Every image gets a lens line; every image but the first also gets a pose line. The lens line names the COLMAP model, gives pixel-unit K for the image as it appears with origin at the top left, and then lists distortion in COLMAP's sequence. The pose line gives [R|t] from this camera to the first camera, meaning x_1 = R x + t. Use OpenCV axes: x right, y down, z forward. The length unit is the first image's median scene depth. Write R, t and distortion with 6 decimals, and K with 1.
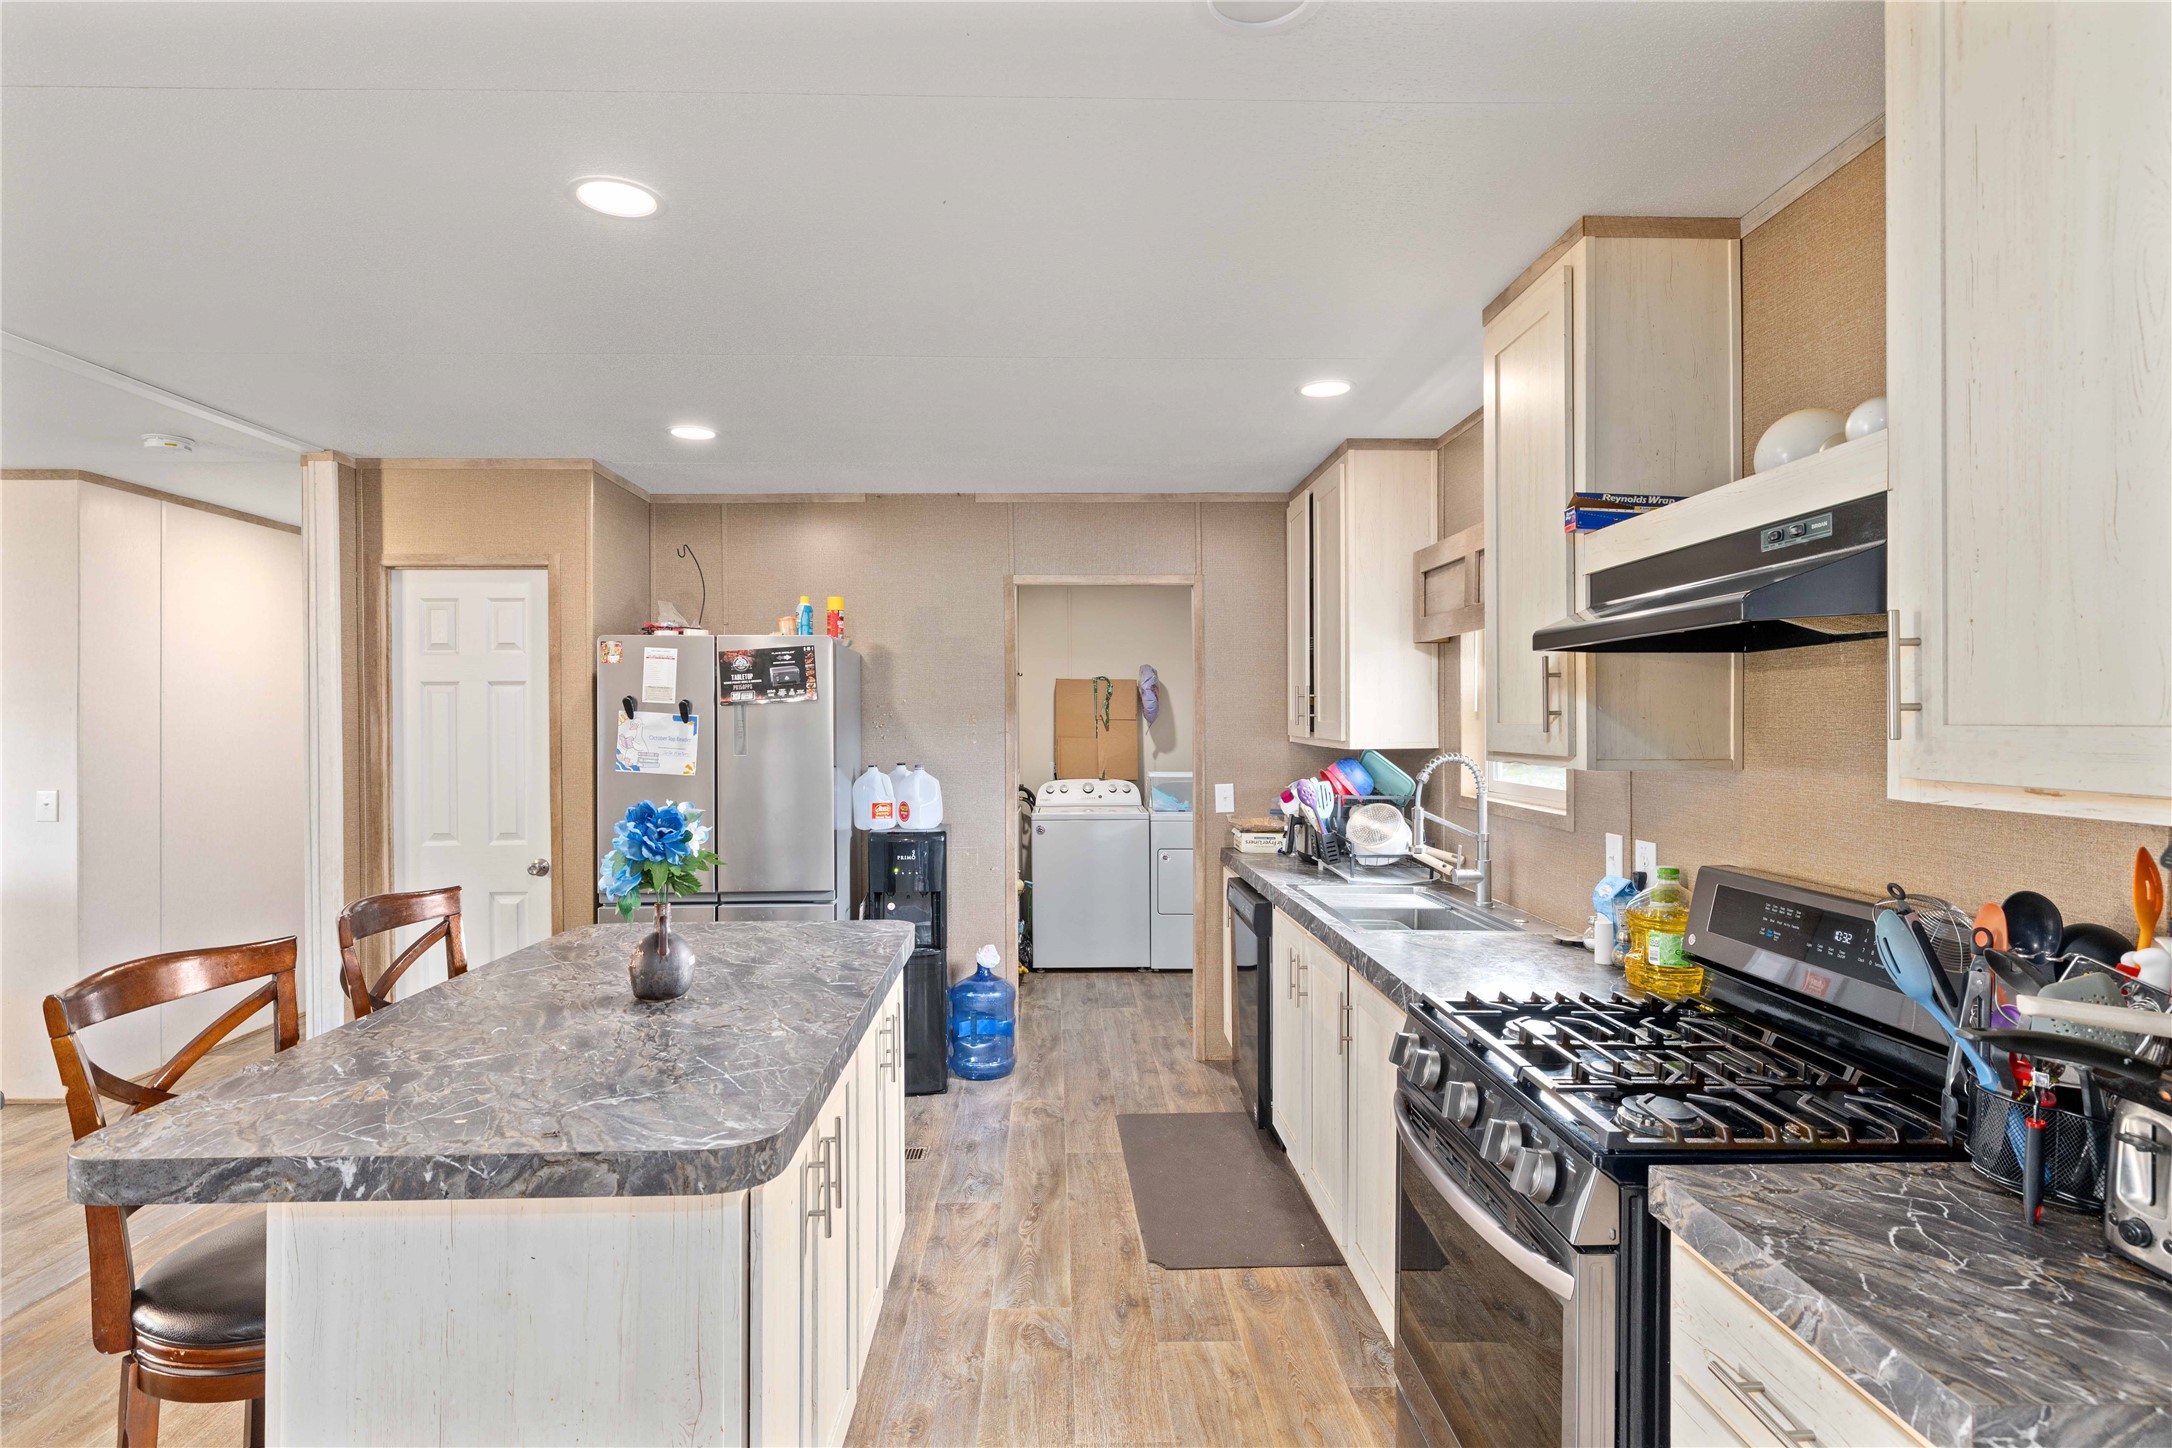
lens RADIAL K [[1106.8, 0, 1074.2], [0, 1106.8, 720.1], [0, 0, 1]] dist [0.000896, 0.000086]
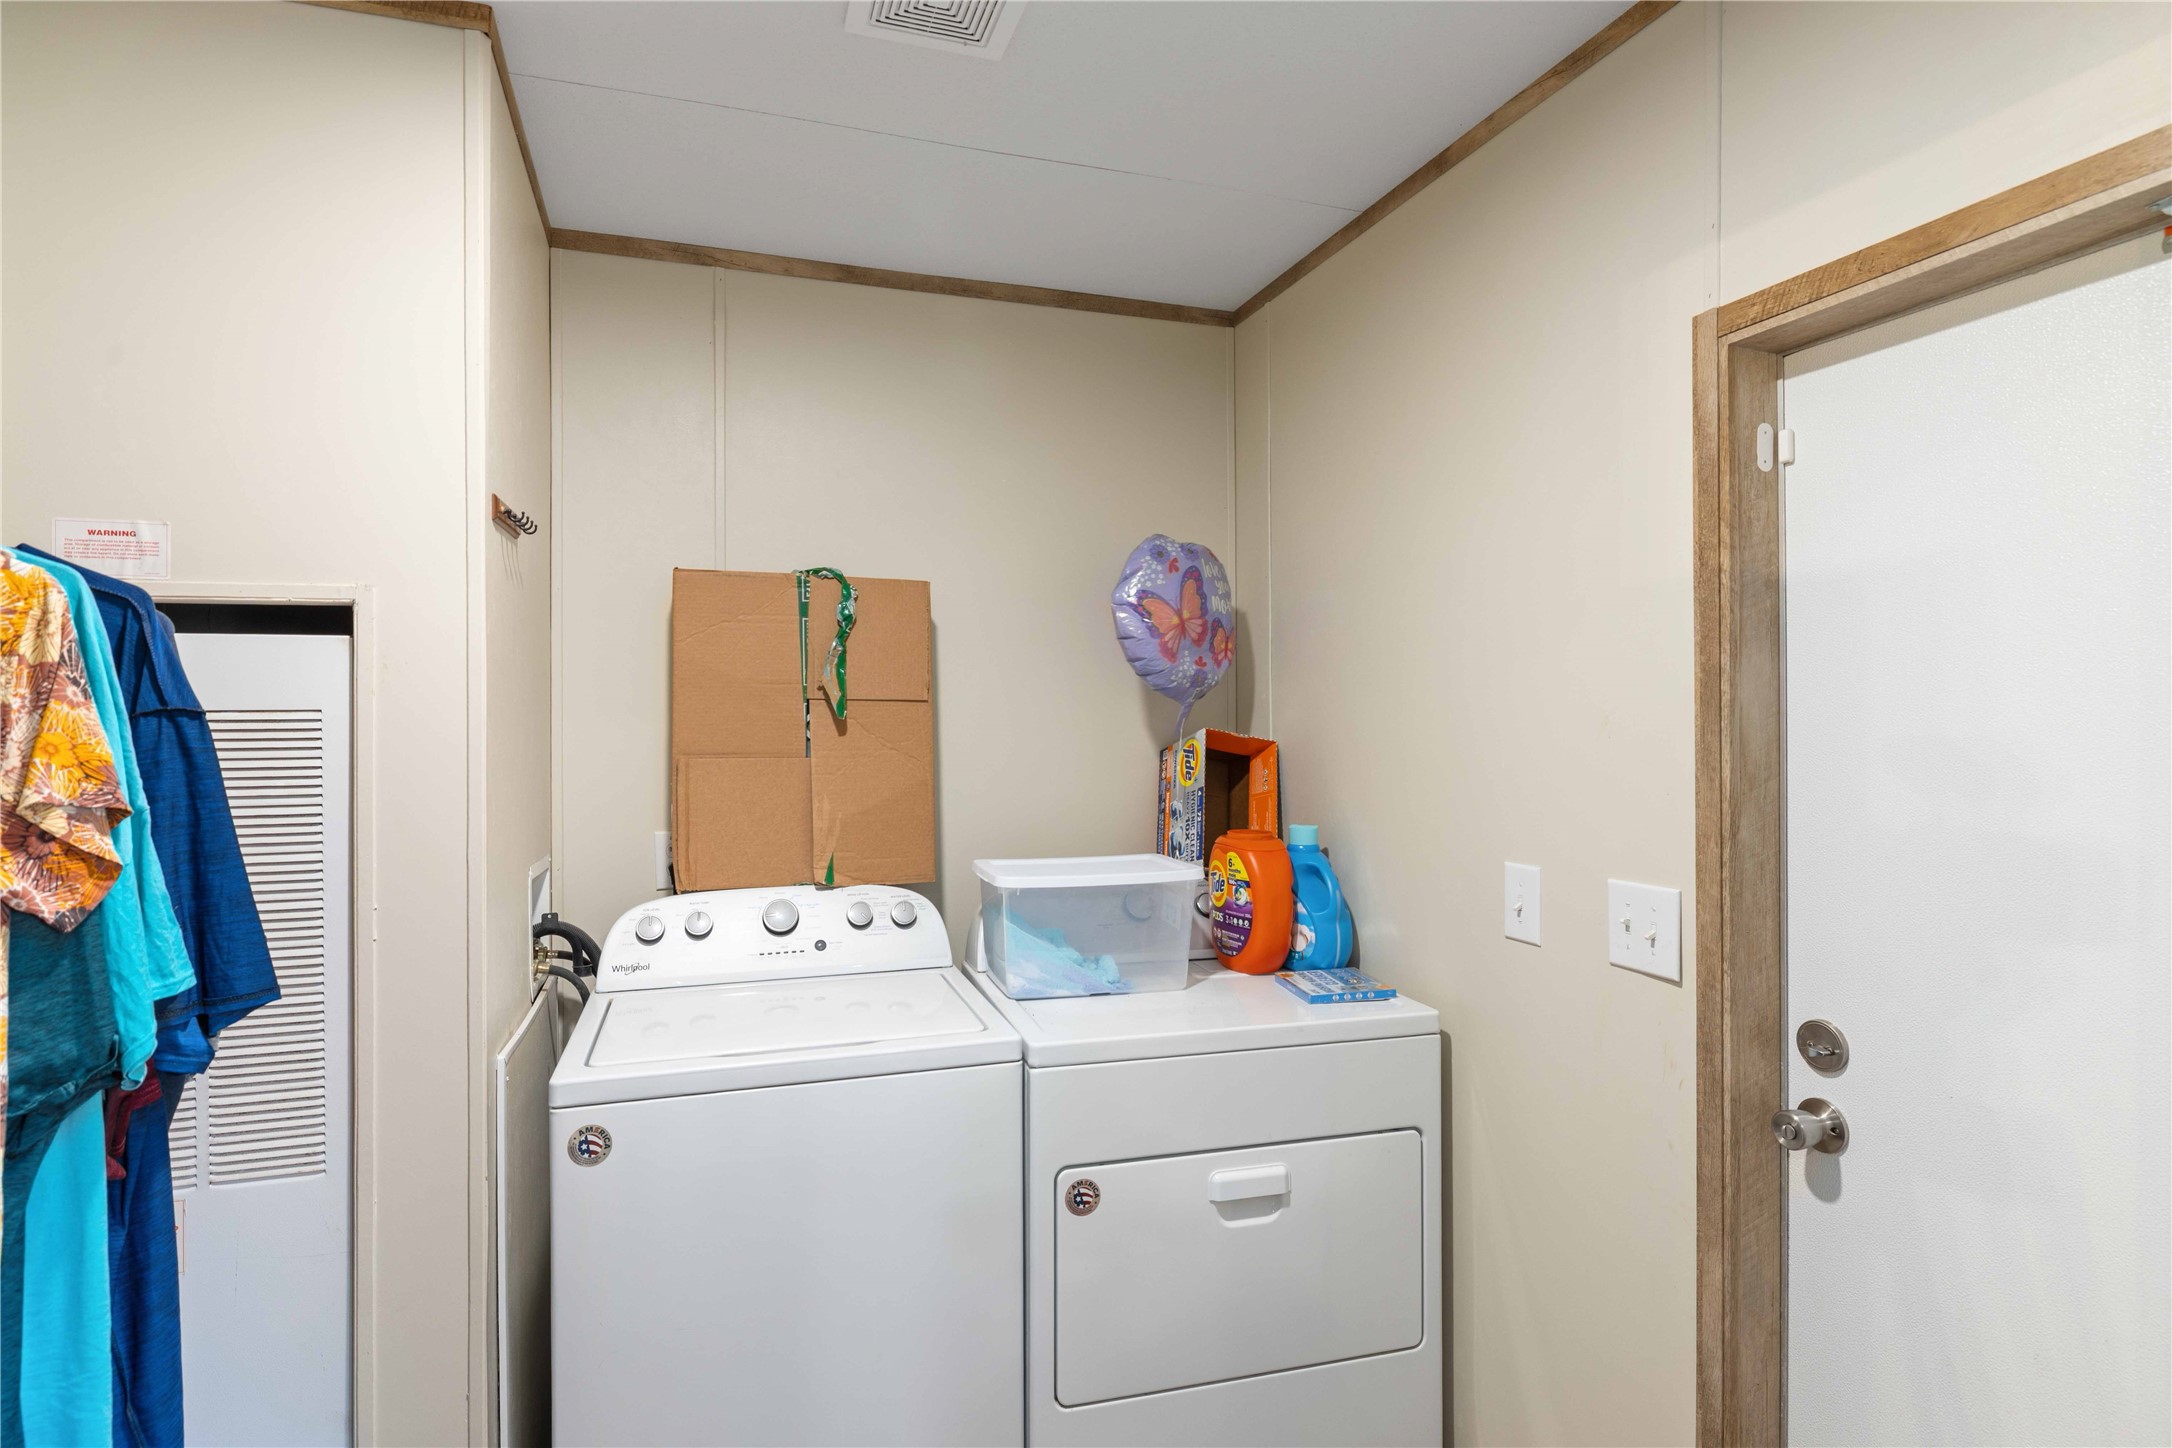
lens RADIAL K [[1106.8, 0, 1074.2], [0, 1106.8, 720.1], [0, 0, 1]] dist [0.000896, 0.000086]
pose [[0.954116, 0.002841, 0.299425, -0.001983], [-0.003102, 0.999995, 0.000397, 0.005240], [-0.299423, -0.001308, 0.954120, 0.675460]]
